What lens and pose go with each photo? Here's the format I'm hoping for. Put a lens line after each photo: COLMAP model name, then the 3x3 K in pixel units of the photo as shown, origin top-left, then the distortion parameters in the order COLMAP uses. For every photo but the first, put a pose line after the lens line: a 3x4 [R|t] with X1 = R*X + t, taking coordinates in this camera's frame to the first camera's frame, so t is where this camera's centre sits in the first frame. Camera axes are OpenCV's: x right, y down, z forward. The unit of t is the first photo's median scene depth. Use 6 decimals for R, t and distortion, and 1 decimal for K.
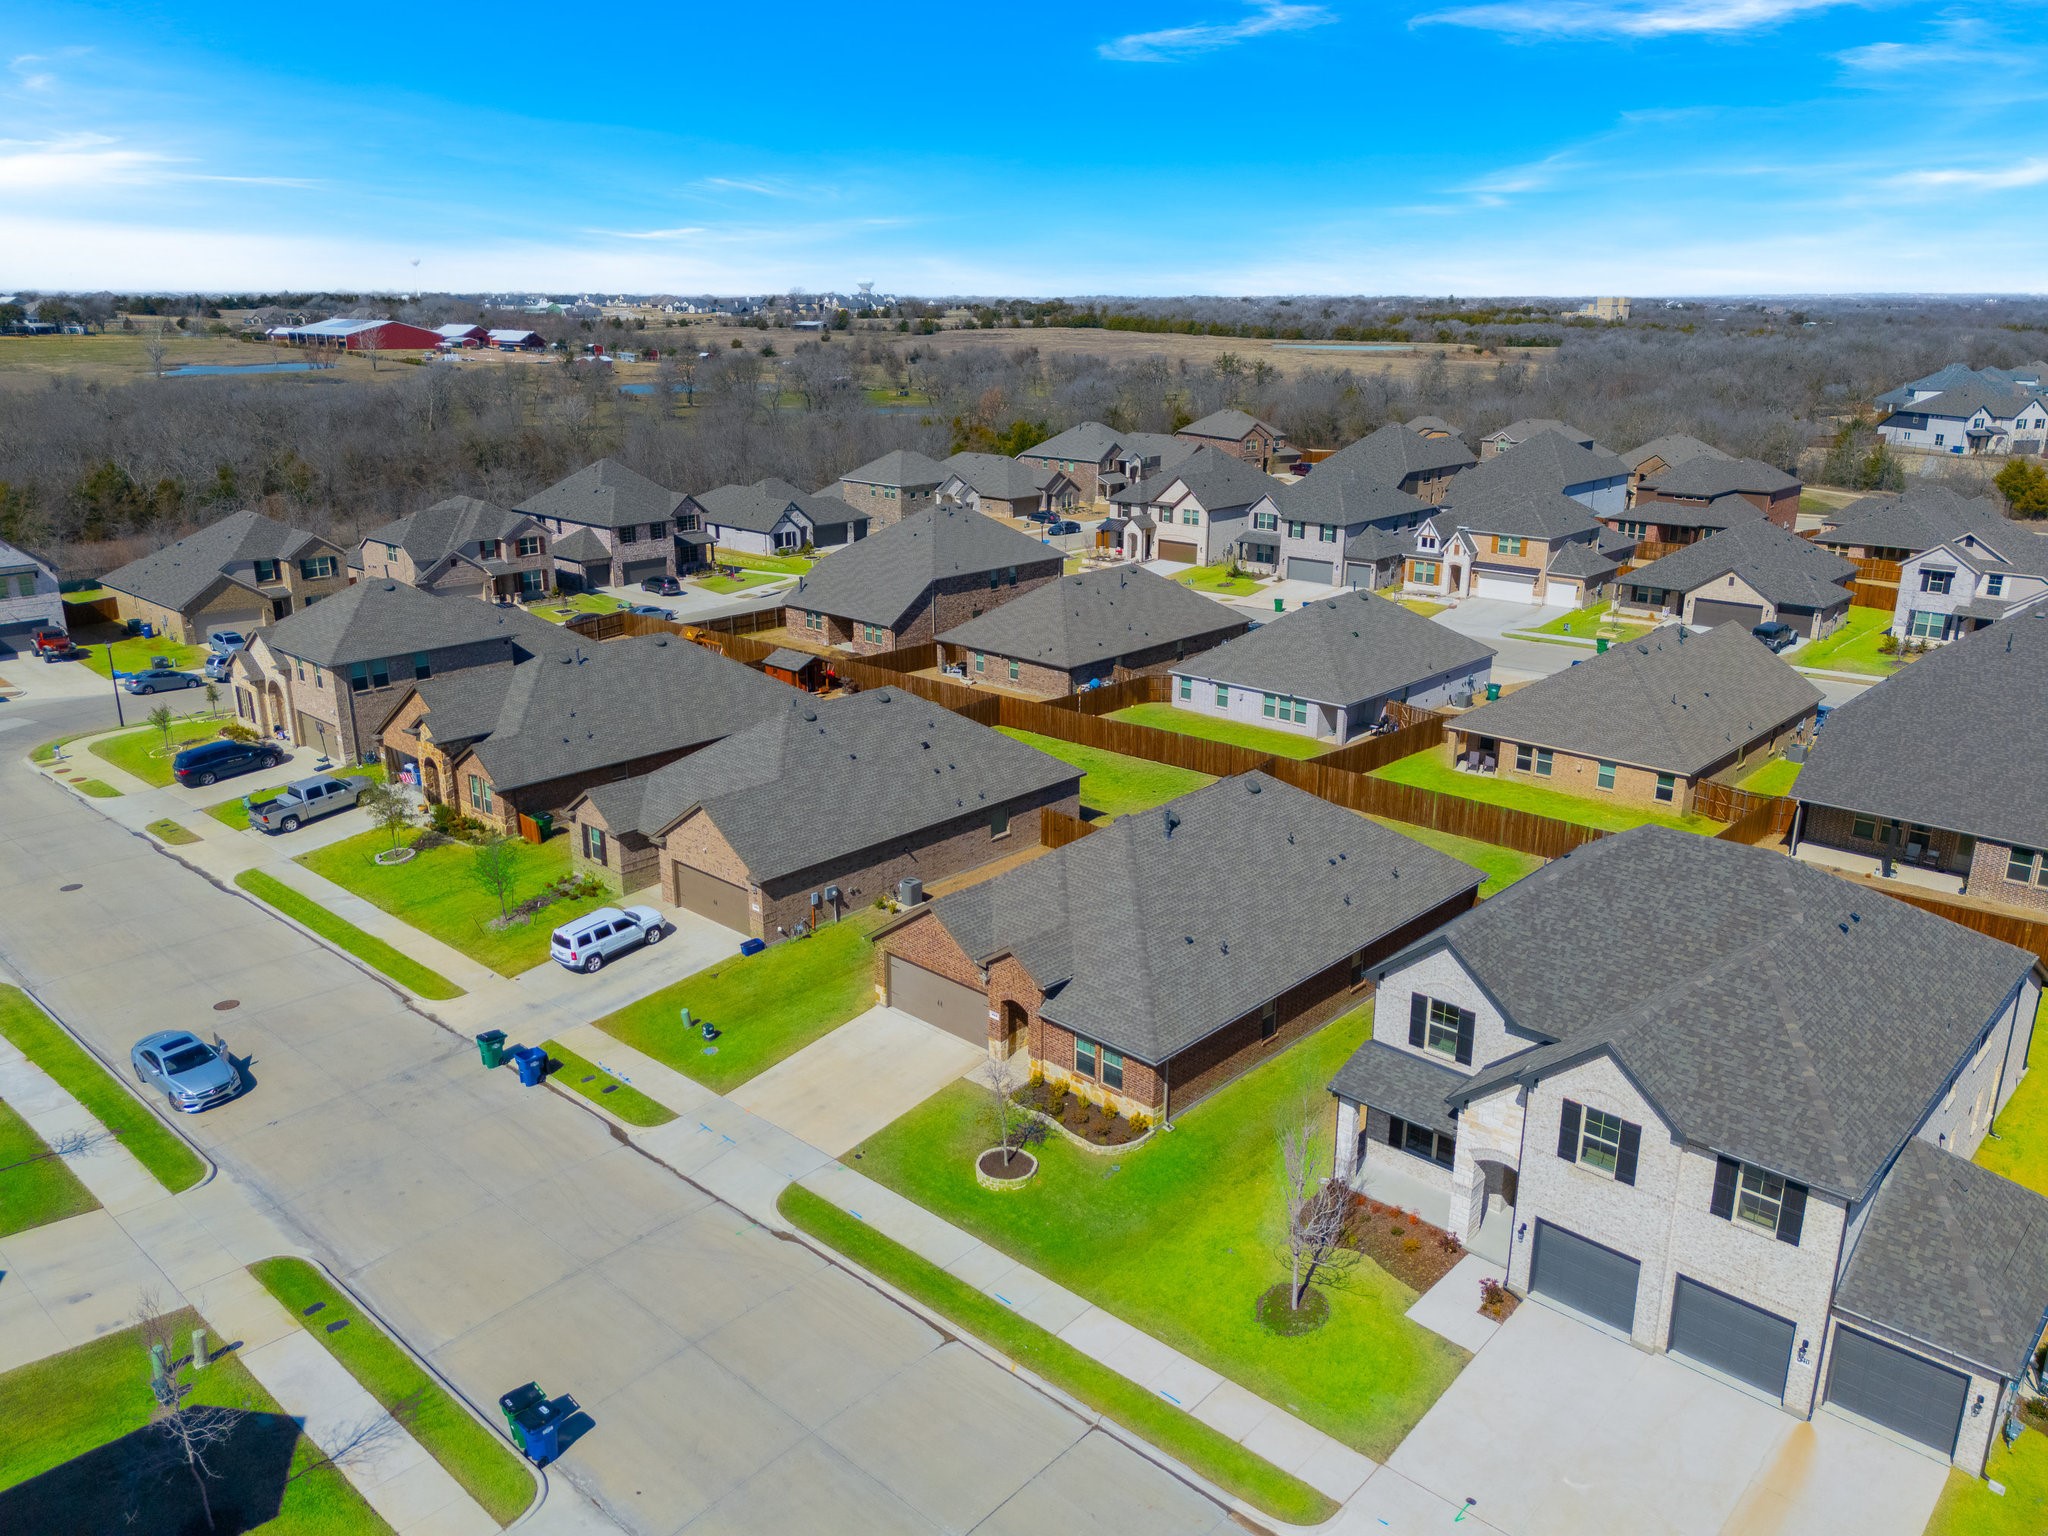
lens RADIAL K [[1519.1, 0, 1012.2], [0, 1519.1, 774.0], [0, 0, 1]] dist [0.083961, -0.085922]
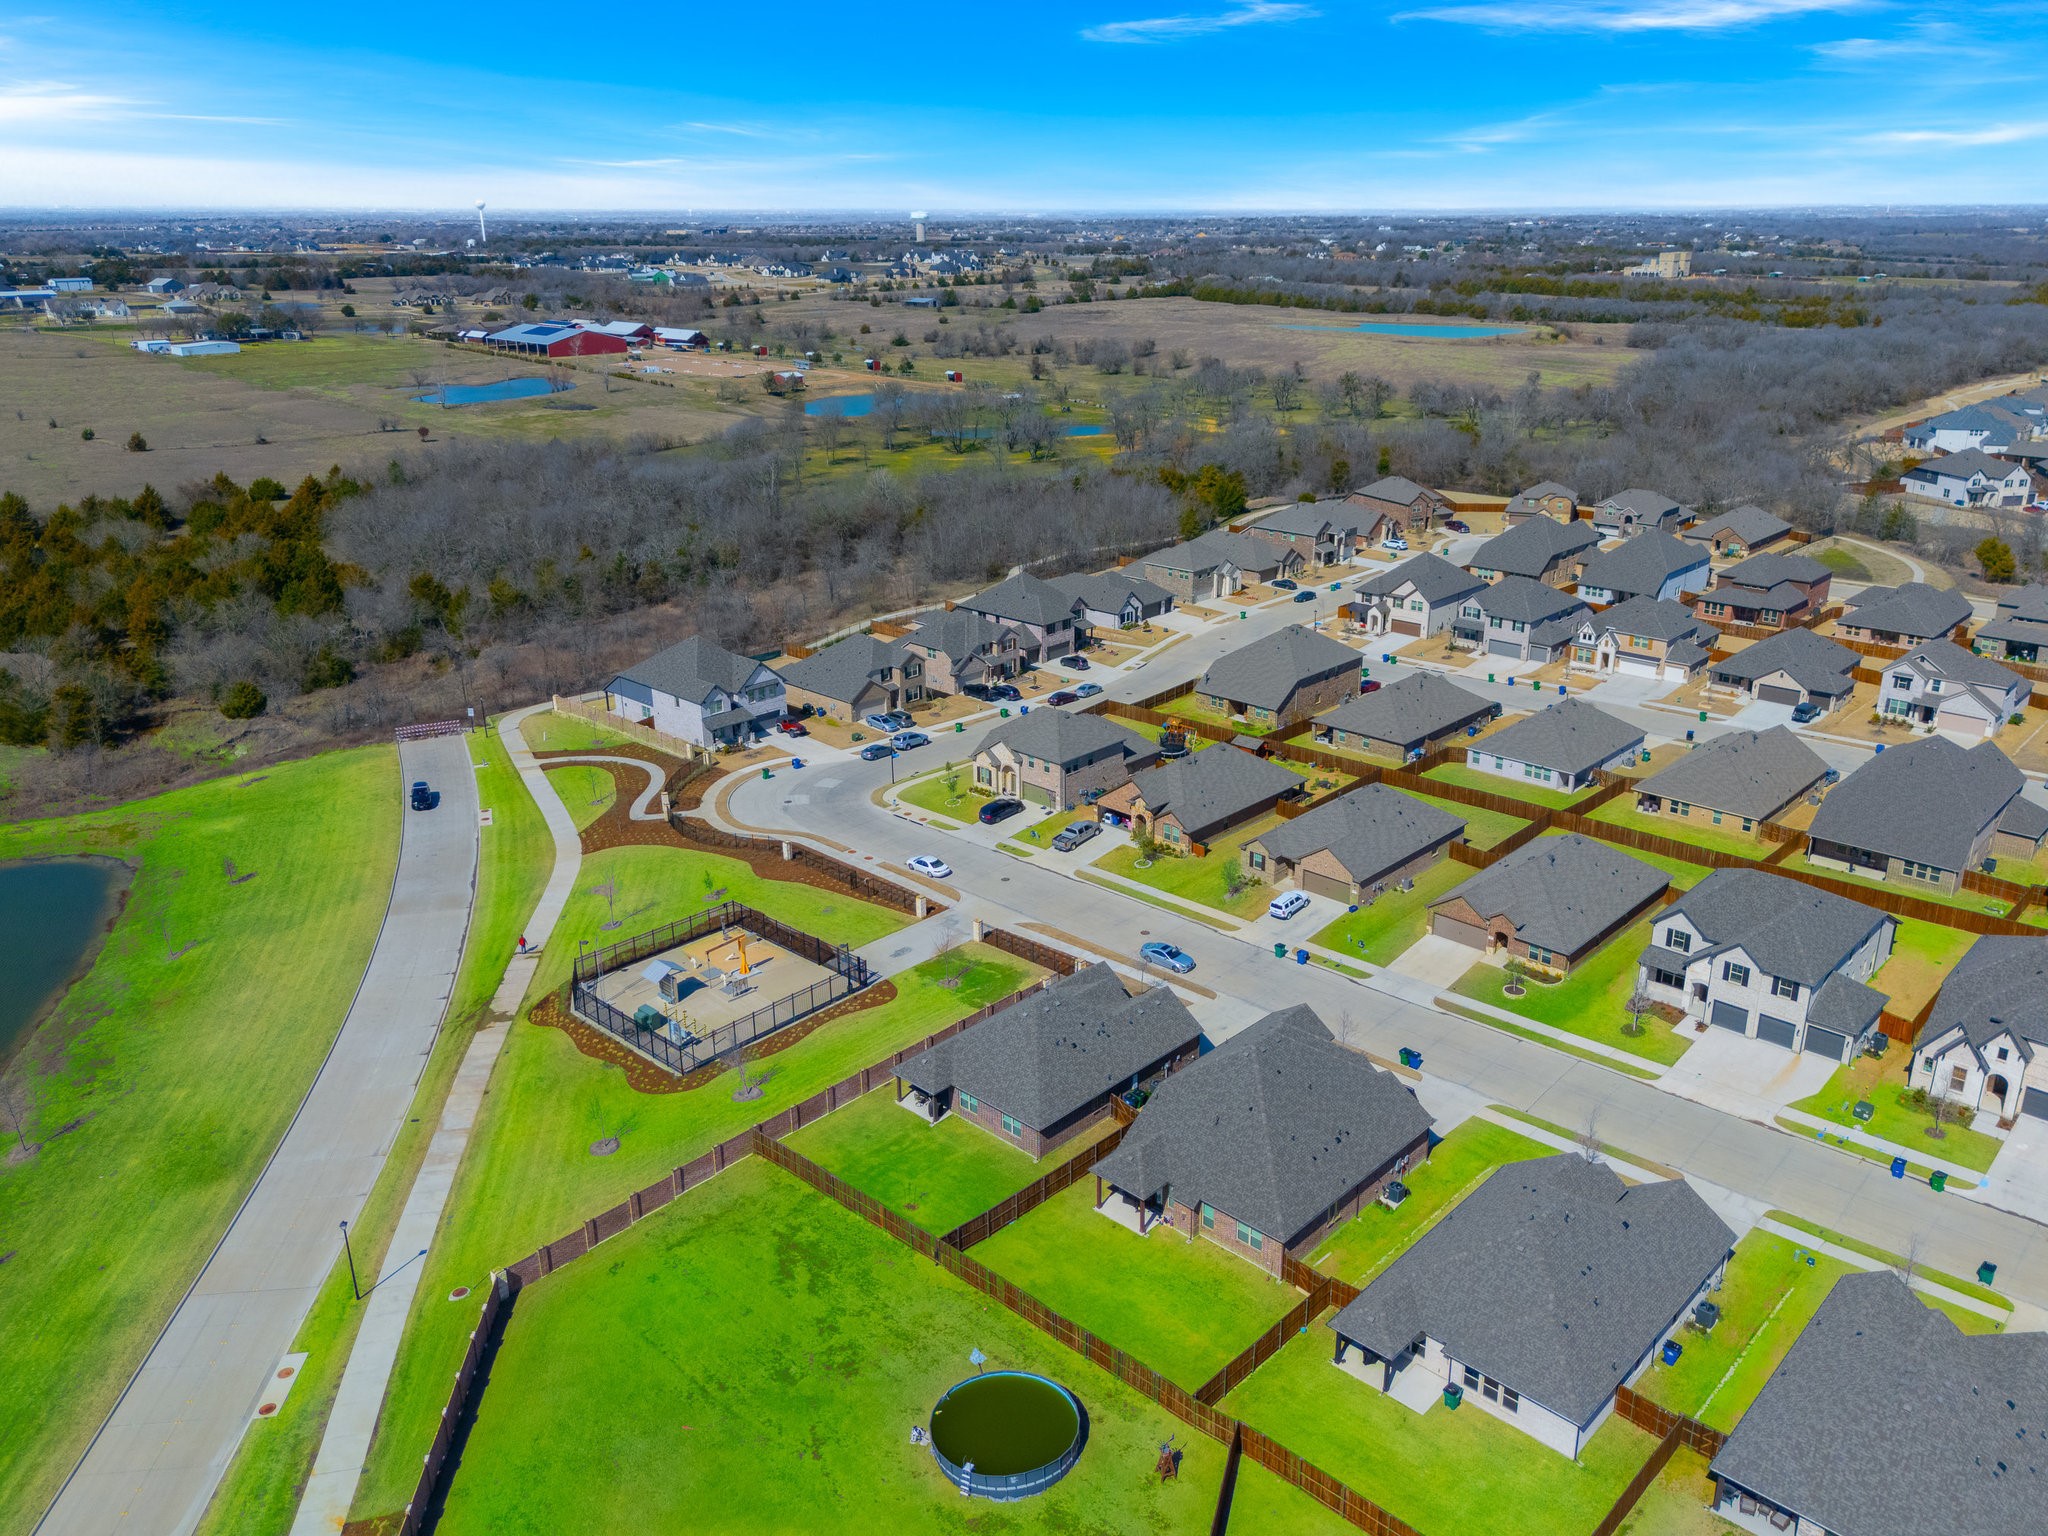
lens RADIAL K [[1607.4, 0, 1024.0], [0, 1607.4, 768.0], [0, 0, 1]] dist [0.064140, -0.055123]
pose [[0.999979, -0.006502, 0.000725, -0.617146], [0.006463, 0.998957, 0.045205, -0.197368], [-0.001018, -0.045199, 0.998977, -1.321805]]
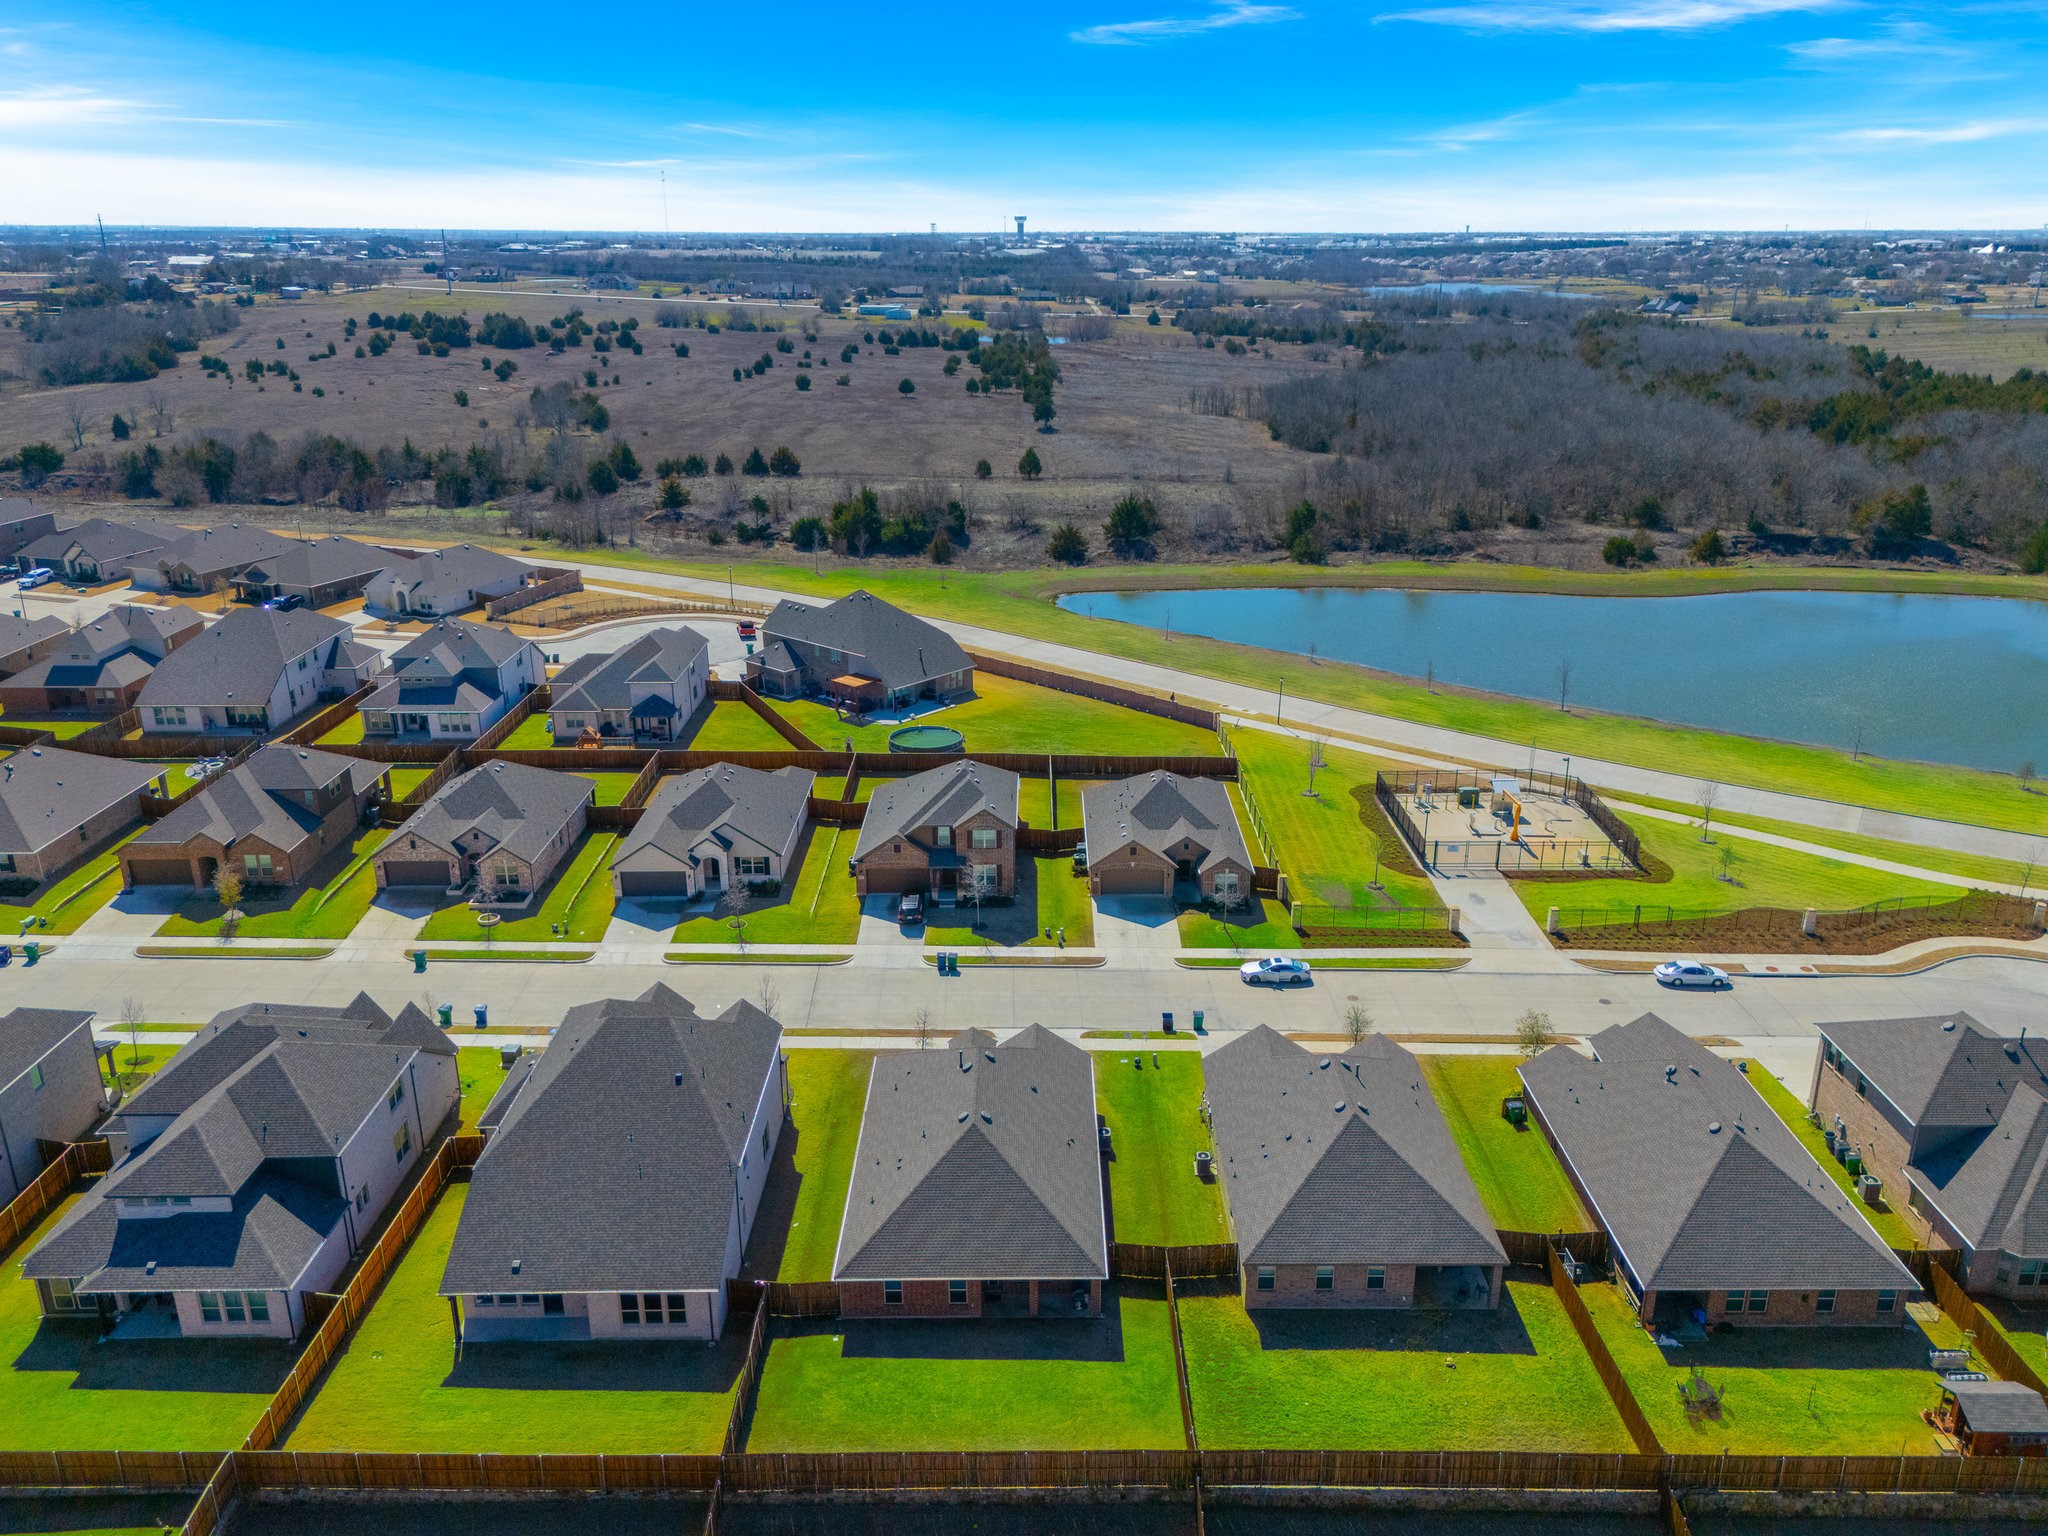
lens RADIAL K [[1519.1, 0, 1012.2], [0, 1519.1, 774.0], [0, 0, 1]] dist [0.083961, -0.085922]
pose [[-0.735665, 0.224826, -0.638945, 0.828168], [-0.200948, 0.828398, 0.522855, -0.862721], [0.646852, 0.513041, -0.564245, 1.454055]]
